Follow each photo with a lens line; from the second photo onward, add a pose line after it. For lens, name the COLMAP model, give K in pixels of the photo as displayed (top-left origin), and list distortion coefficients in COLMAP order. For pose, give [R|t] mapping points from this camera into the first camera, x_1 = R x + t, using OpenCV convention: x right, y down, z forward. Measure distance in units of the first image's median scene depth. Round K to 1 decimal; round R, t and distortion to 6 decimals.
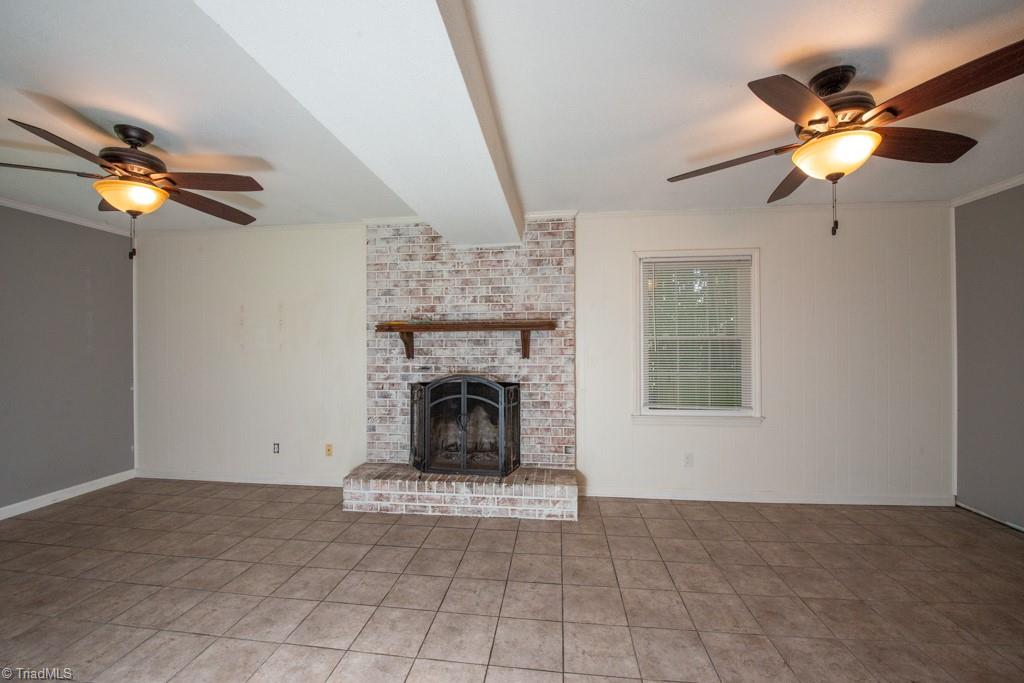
lens RADIAL K [[396.8, 0, 509.0], [0, 396.8, 342.0], [0, 0, 1]] dist [-0.021101, 0.001885]
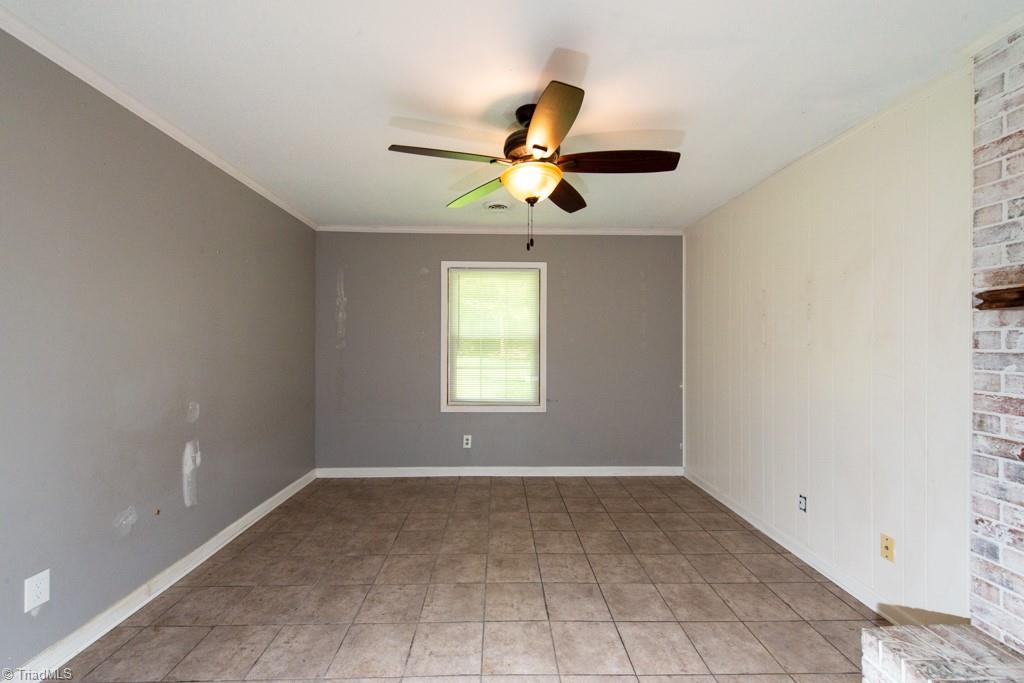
lens RADIAL K [[396.8, 0, 504.0], [0, 396.8, 343.5], [0, 0, 1]] dist [-0.021101, 0.001885]
pose [[0.128997, 0.004655, -0.991634, -0.020659], [0.000455, 0.999989, 0.004754, 0.004806], [0.991645, -0.001064, 0.128994, 0.458659]]
